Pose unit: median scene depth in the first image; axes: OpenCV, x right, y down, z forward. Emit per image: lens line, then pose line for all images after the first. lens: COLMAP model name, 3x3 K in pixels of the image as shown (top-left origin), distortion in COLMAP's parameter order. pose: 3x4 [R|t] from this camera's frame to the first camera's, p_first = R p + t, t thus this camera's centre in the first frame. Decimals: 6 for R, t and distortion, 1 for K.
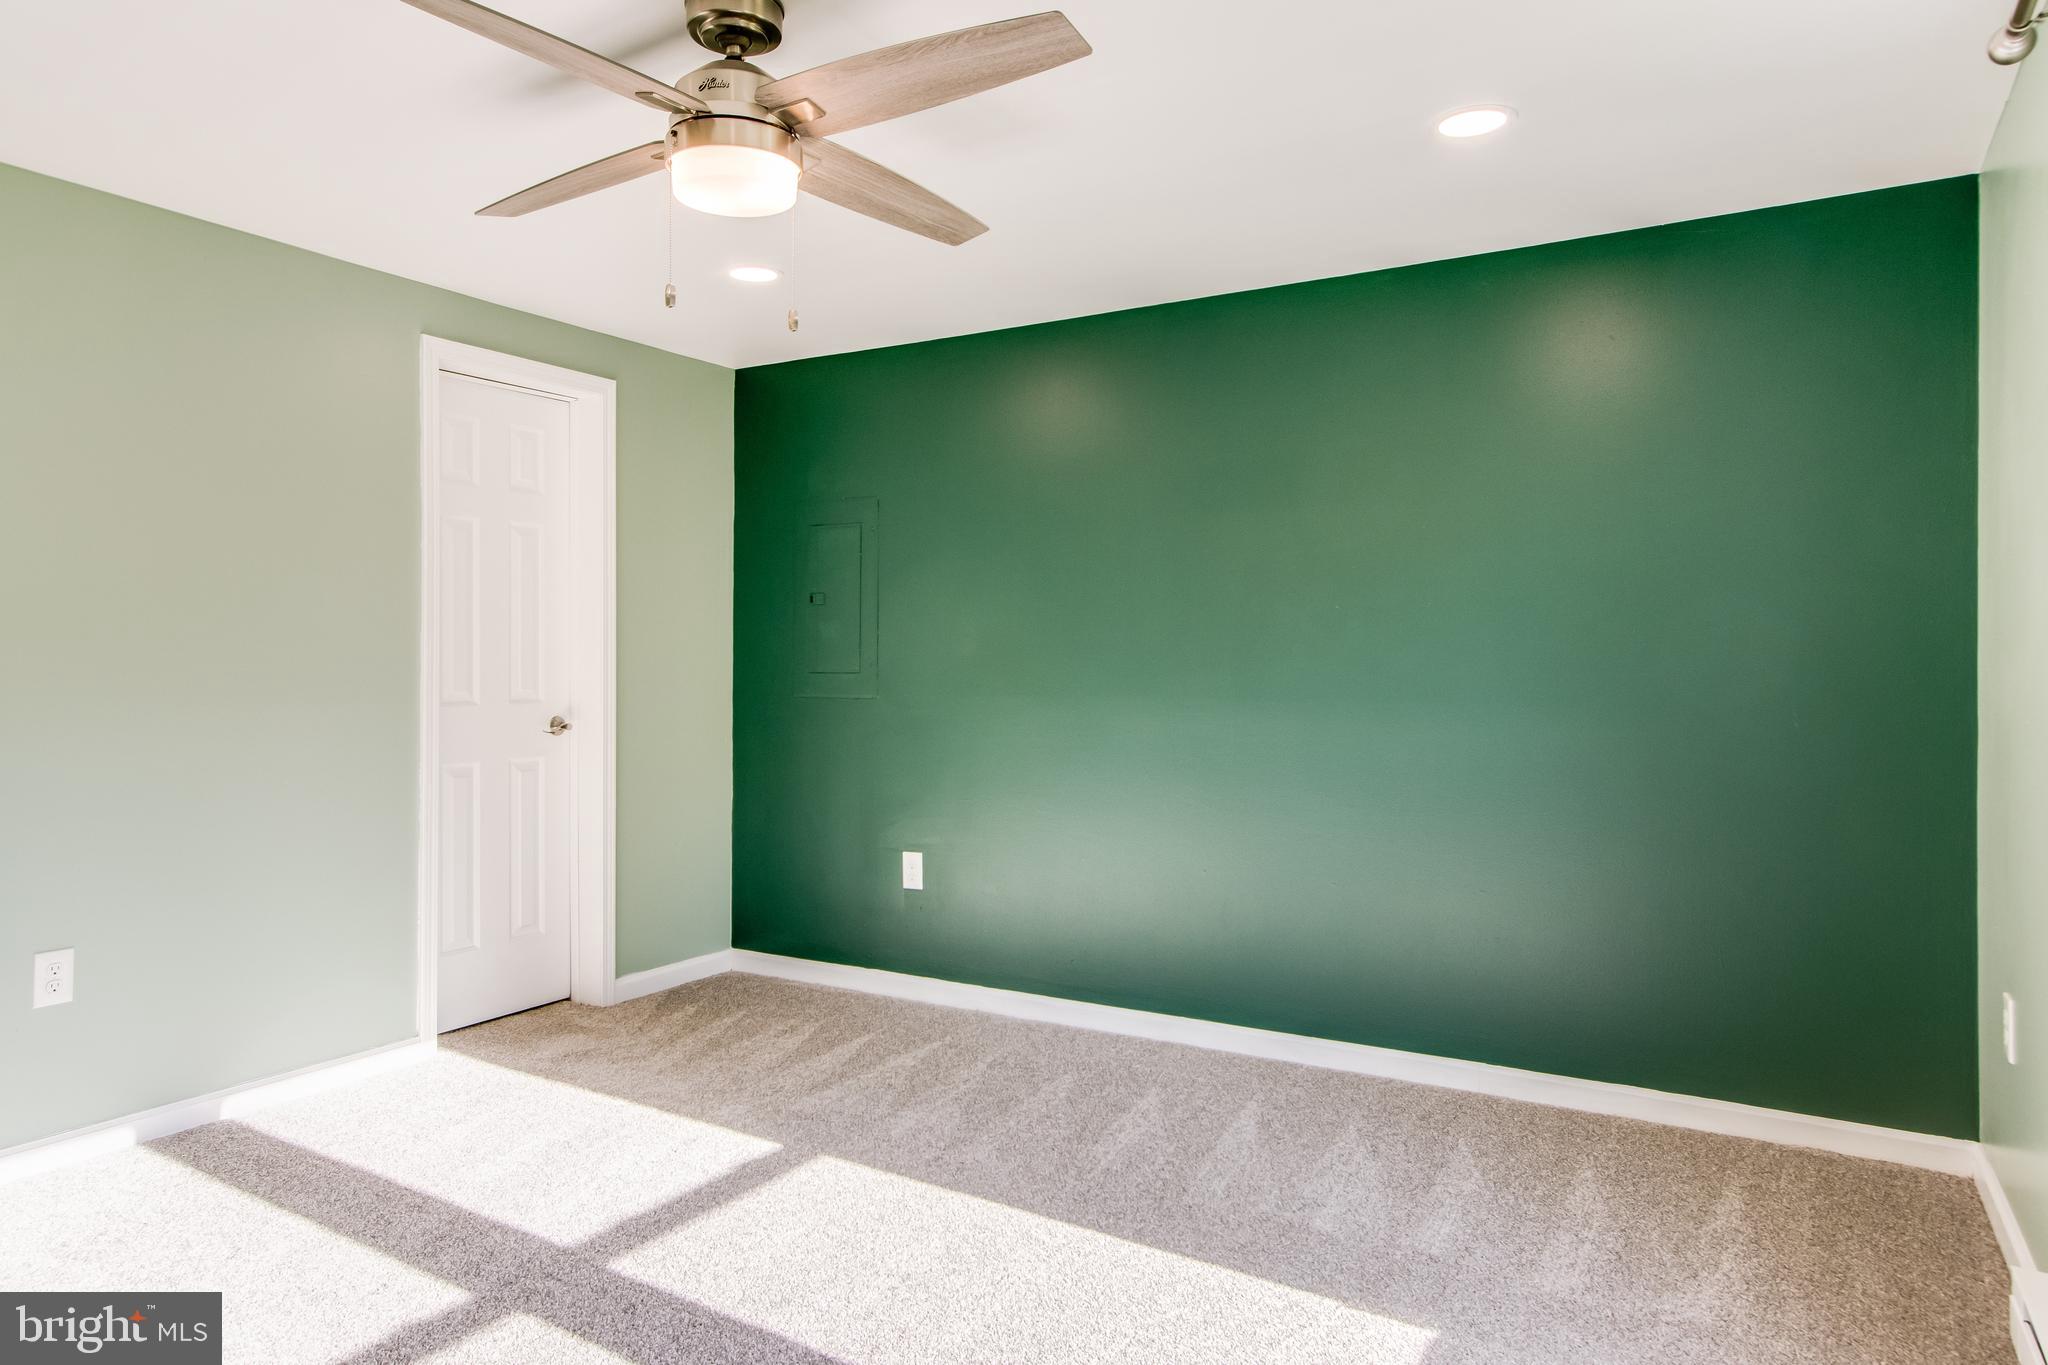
lens RADIAL K [[1286.9, 0, 1020.3], [0, 1286.9, 665.0], [0, 0, 1]] dist [-0.003290, 0.000404]
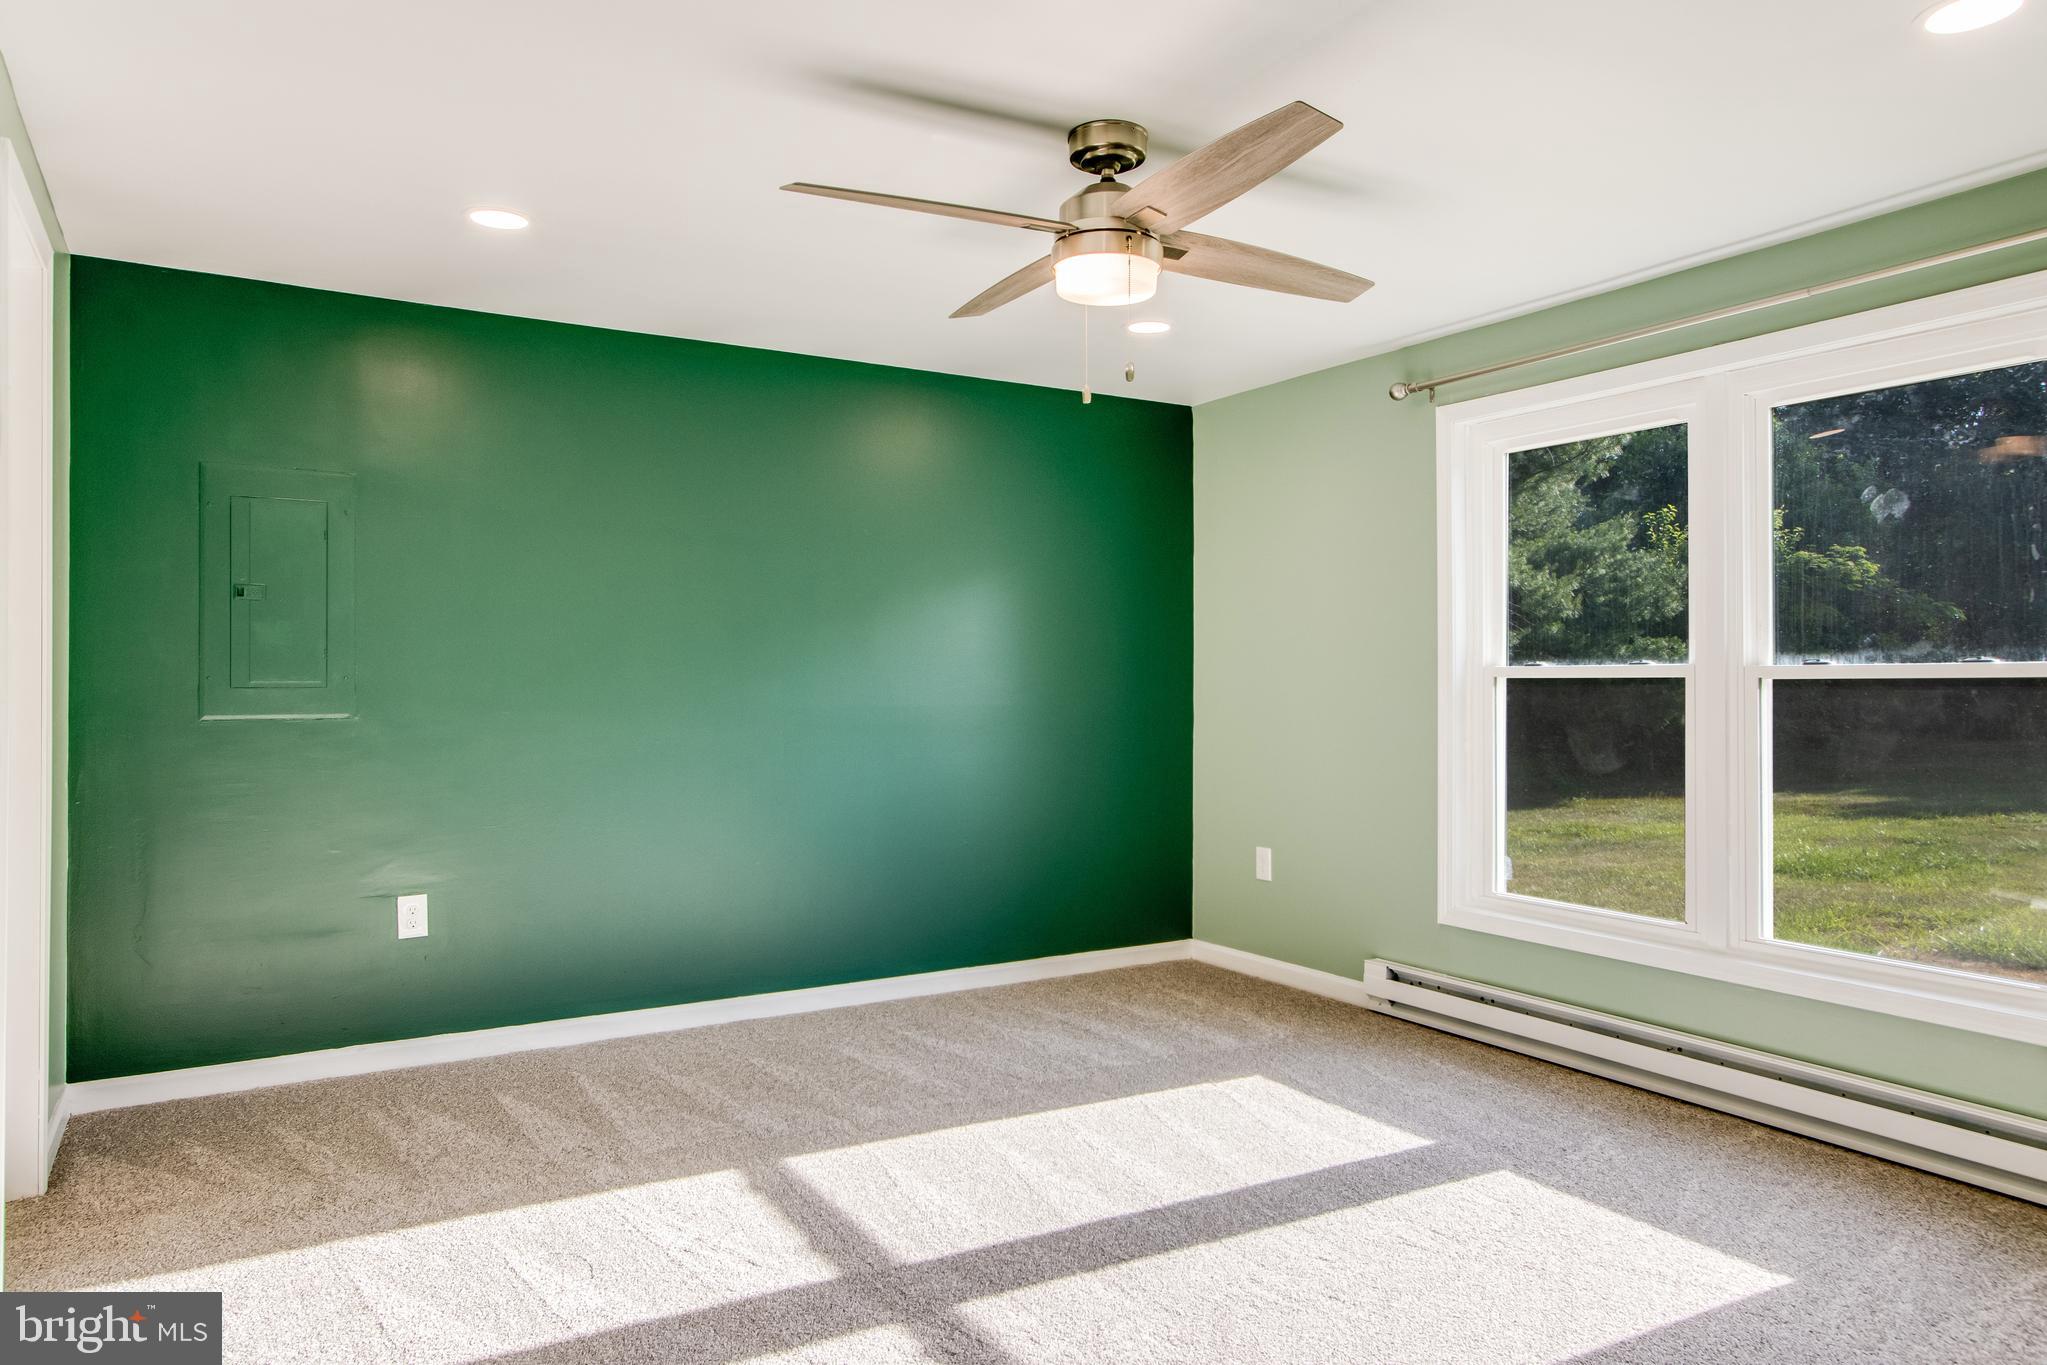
lens RADIAL K [[1314.4, 0, 996.2], [0, 1314.4, 678.3], [0, 0, 1]] dist [-0.006737, 0.000458]
pose [[0.471094, 0.000189, 0.882083, -0.960389], [-0.001636, 0.999998, 0.000660, -0.000282], [-0.882081, -0.001754, 0.471094, 0.351505]]
